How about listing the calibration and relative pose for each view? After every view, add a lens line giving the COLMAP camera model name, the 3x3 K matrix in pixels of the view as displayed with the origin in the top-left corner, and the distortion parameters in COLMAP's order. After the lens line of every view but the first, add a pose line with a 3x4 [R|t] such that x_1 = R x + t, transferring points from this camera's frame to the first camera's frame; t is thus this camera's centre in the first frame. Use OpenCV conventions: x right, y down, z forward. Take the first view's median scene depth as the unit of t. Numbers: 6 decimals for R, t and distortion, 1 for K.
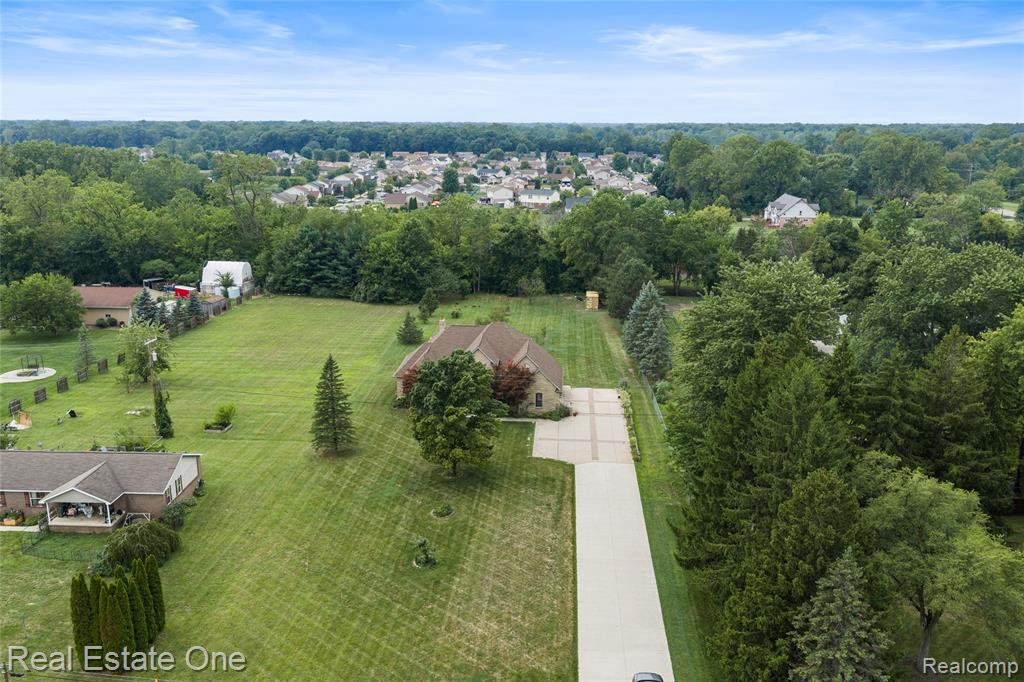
lens RADIAL K [[845.8, 0, 512.0], [0, 845.8, 341.0], [0, 0, 1]] dist [0.032520, -0.055493]
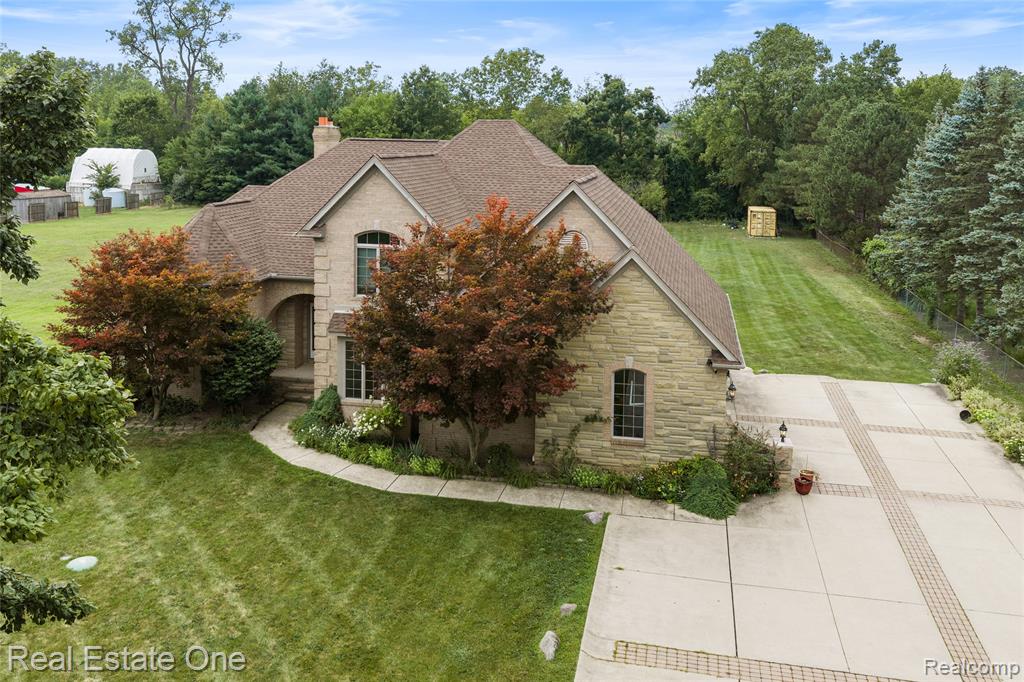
lens RADIAL K [[889.9, 0, 510.4], [0, 889.9, 138.3], [0, 0, 1]] dist [0.003100, -0.001413]
pose [[0.990452, 0.012906, -0.137256, 0.030477], [-0.045838, 0.969793, -0.239585, 0.056788], [0.130018, 0.243589, 0.961124, 0.720600]]
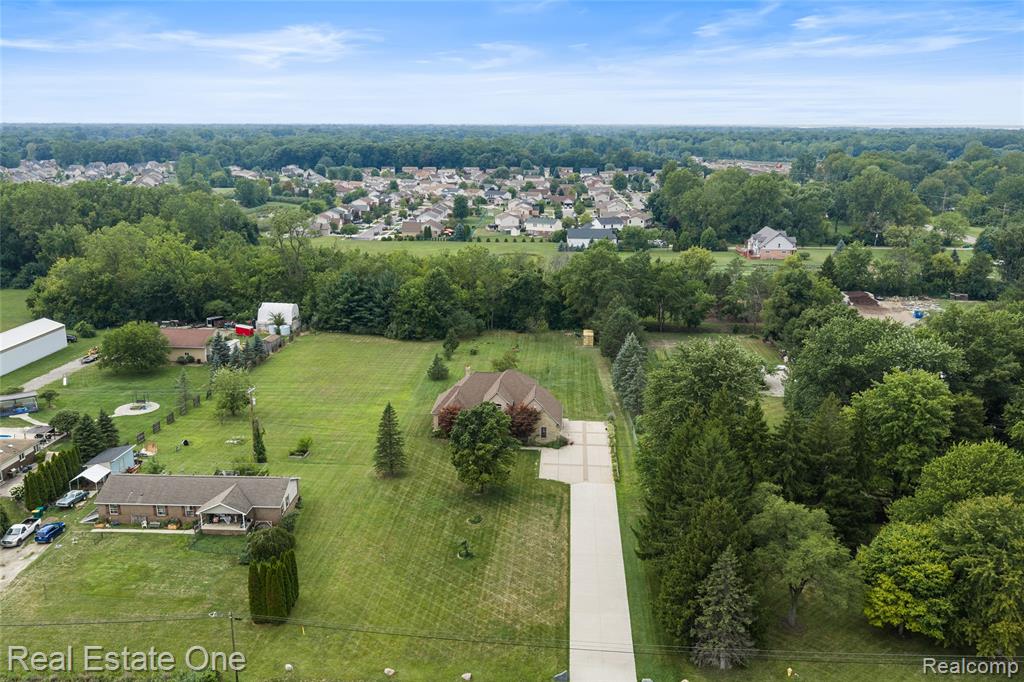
lens RADIAL K [[845.8, 0, 512.0], [0, 845.8, 341.0], [0, 0, 1]] dist [0.032520, -0.055493]
pose [[0.999992, 0.000823, -0.003995, -0.011358], [-0.000824, 1.000000, -0.000220, -0.067329], [0.003994, 0.000223, 0.999992, -0.286572]]
